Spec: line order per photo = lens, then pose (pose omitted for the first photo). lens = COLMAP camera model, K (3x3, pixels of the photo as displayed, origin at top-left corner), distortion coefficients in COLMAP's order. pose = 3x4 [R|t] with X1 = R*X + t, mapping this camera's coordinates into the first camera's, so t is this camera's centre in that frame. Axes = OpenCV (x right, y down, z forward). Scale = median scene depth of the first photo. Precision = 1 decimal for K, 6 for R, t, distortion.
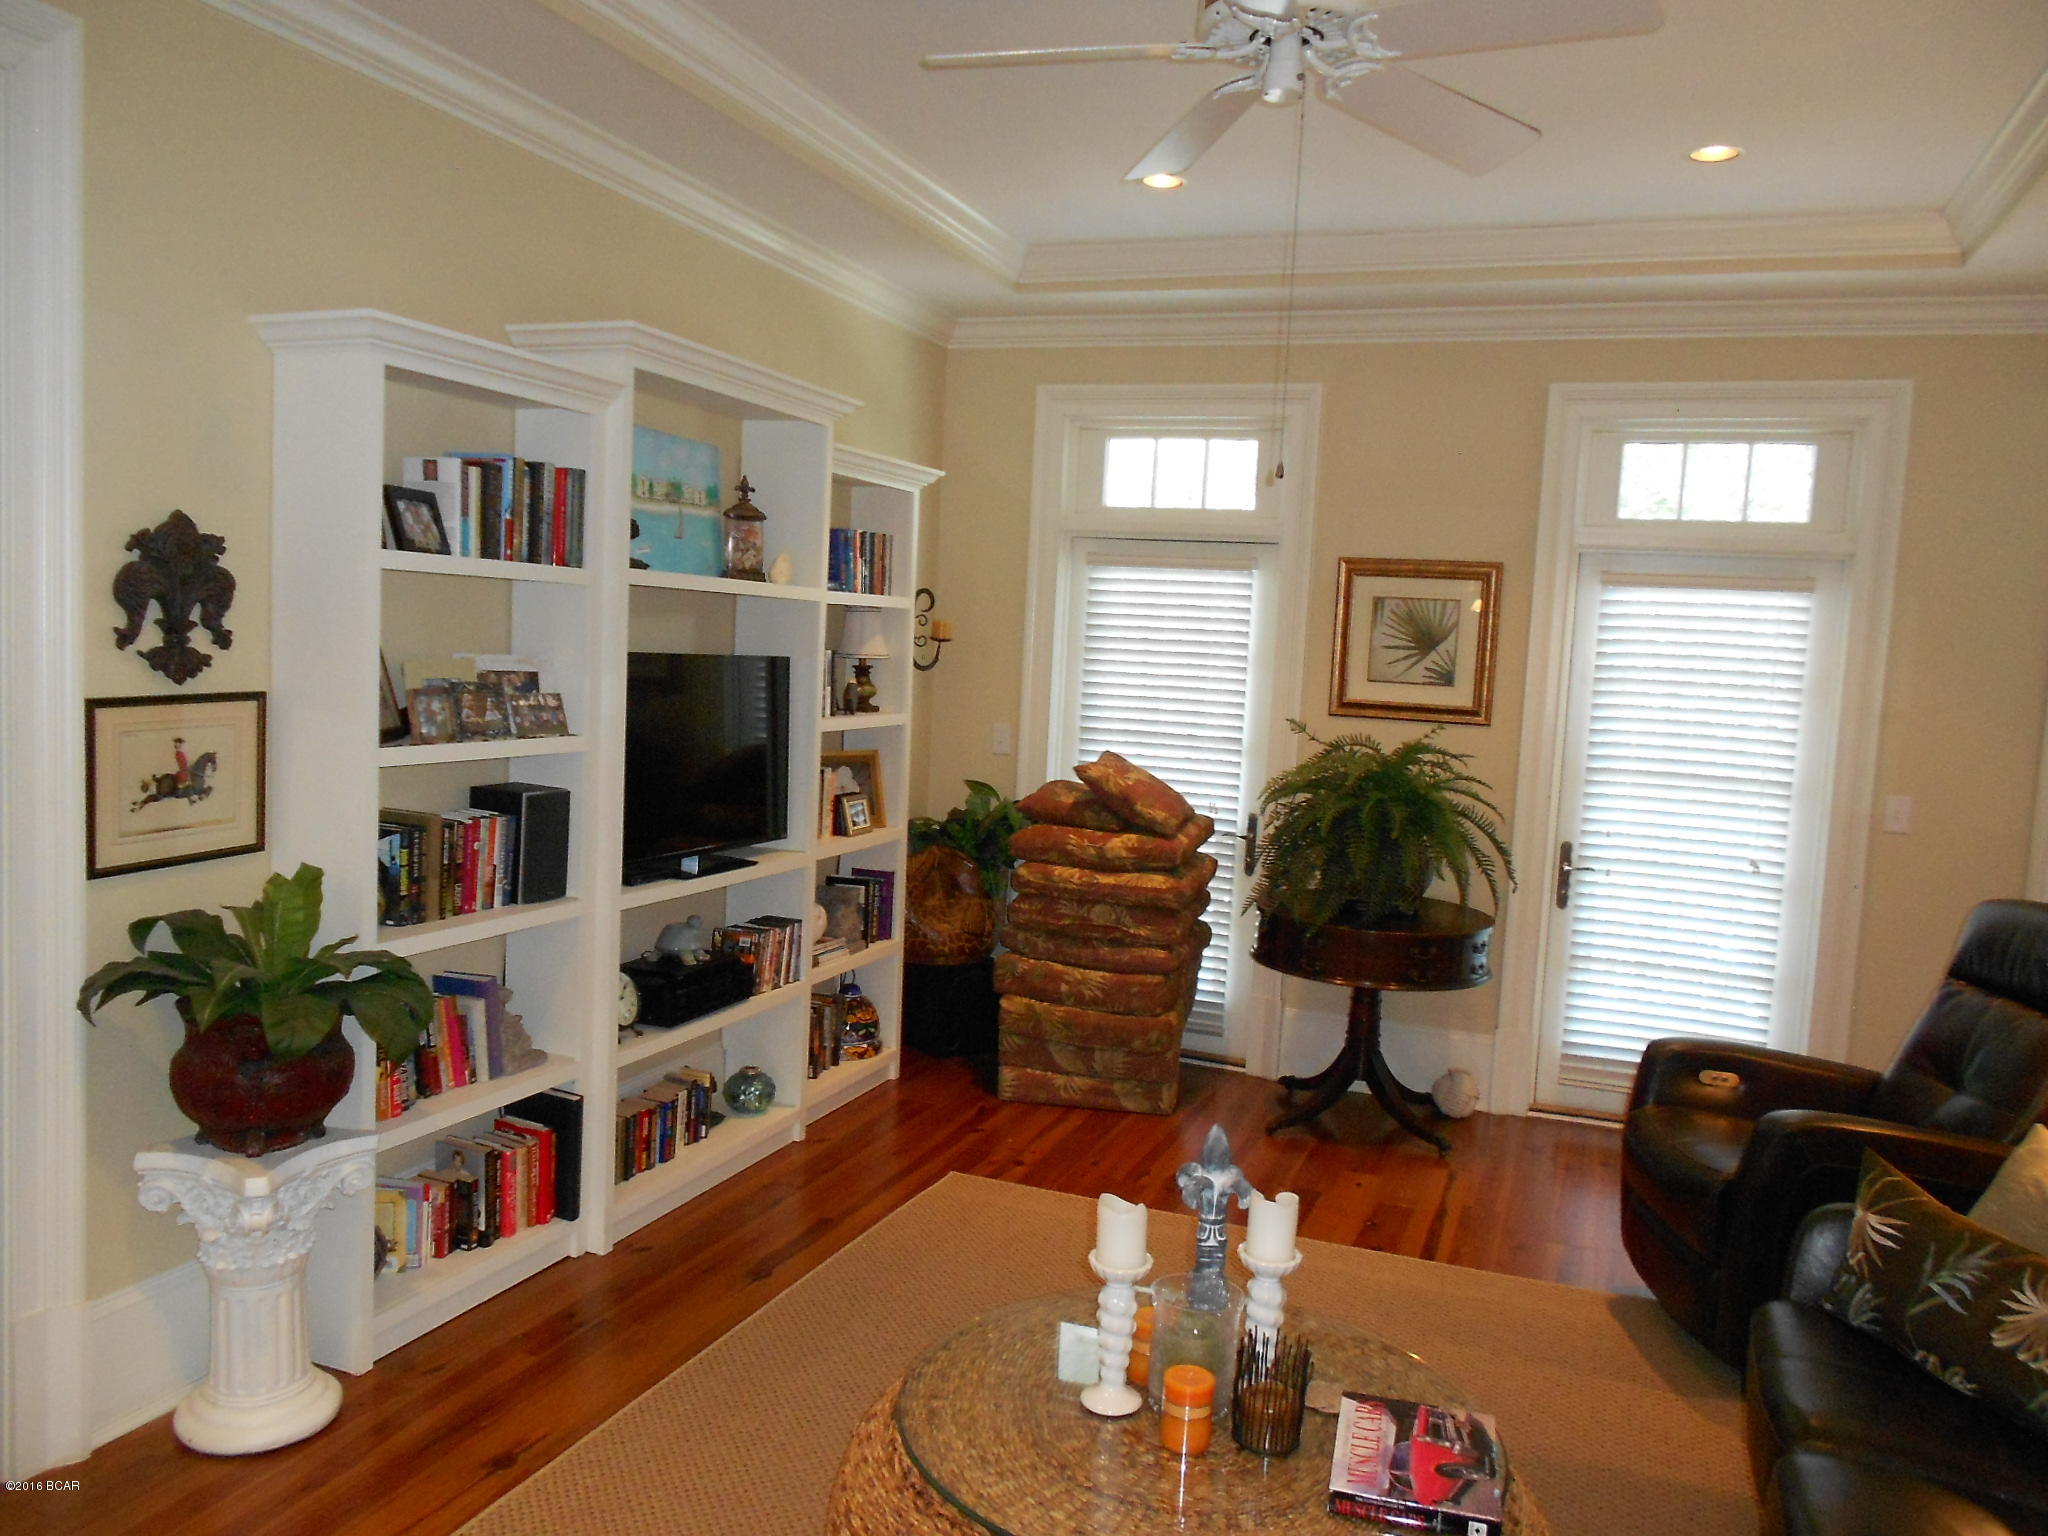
lens RADIAL K [[1562.2, 0, 1021.0], [0, 1562.2, 773.3], [0, 0, 1]] dist [-0.018809, -0.000806]
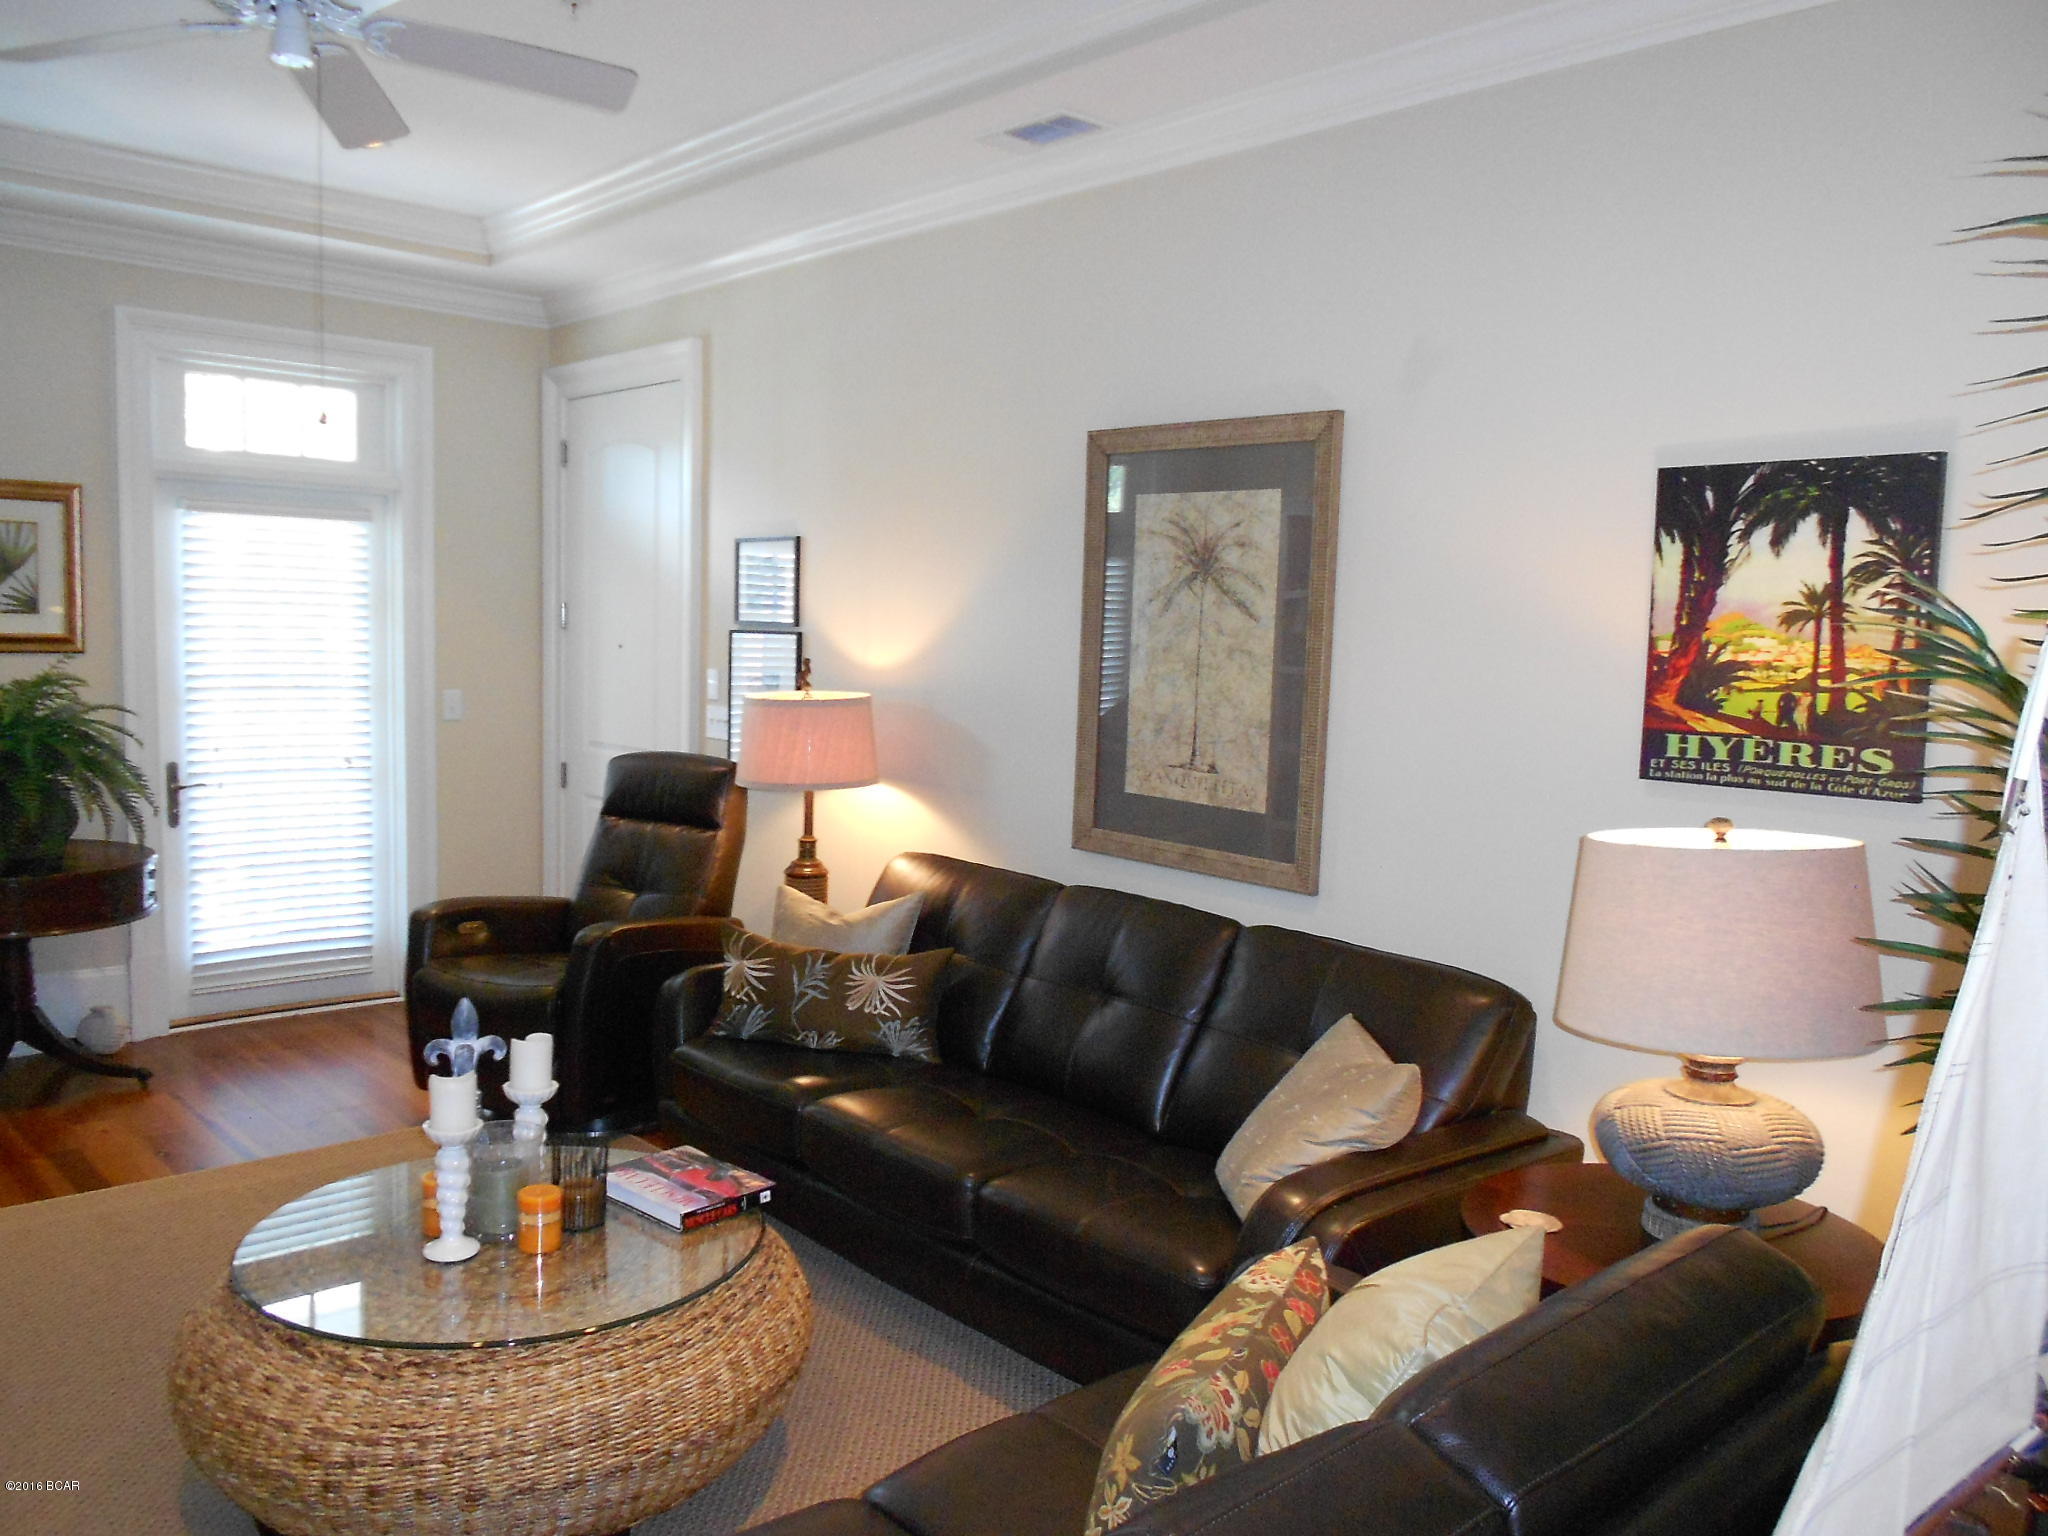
lens RADIAL K [[1562.2, 0, 1021.0], [0, 1562.2, 773.3], [0, 0, 1]] dist [-0.018809, -0.000806]
pose [[0.427049, -0.123041, 0.895818, -0.332357], [0.070530, 0.992213, 0.102659, -0.014441], [-0.901474, 0.019342, 0.432402, 0.057061]]
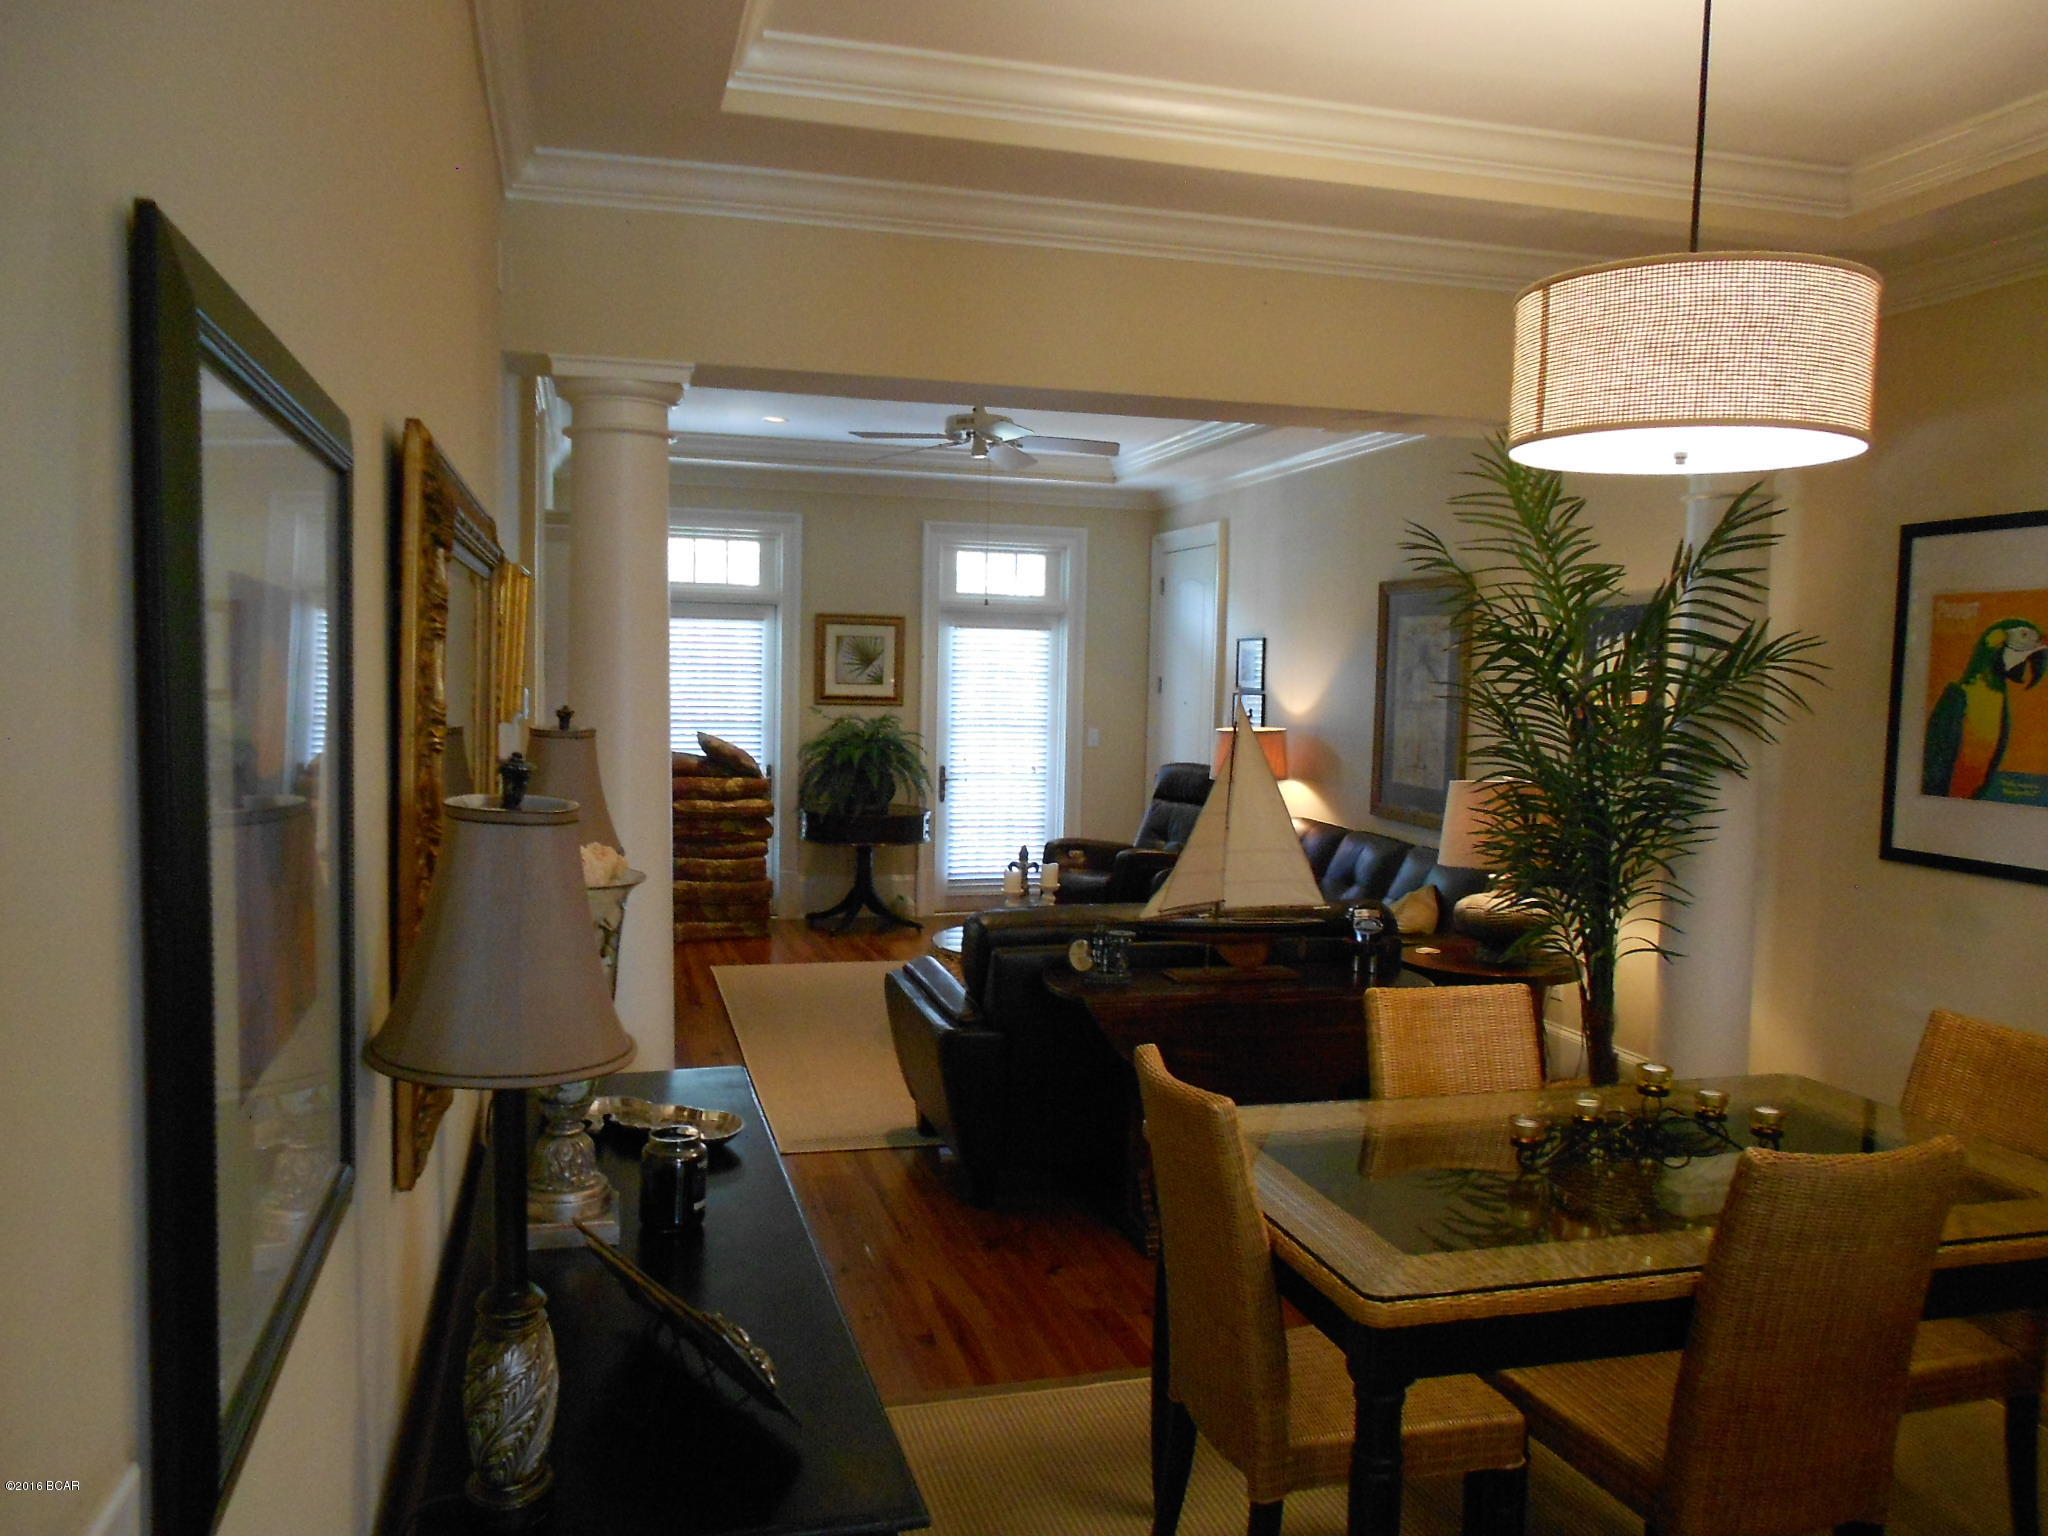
lens RADIAL K [[1562.2, 0, 1021.0], [0, 1562.2, 773.3], [0, 0, 1]] dist [-0.018809, -0.000806]
pose [[0.794773, -0.072417, 0.602571, -0.714313], [0.069969, 0.997169, 0.027553, 0.008668], [-0.602860, 0.020263, 0.797589, -0.557063]]
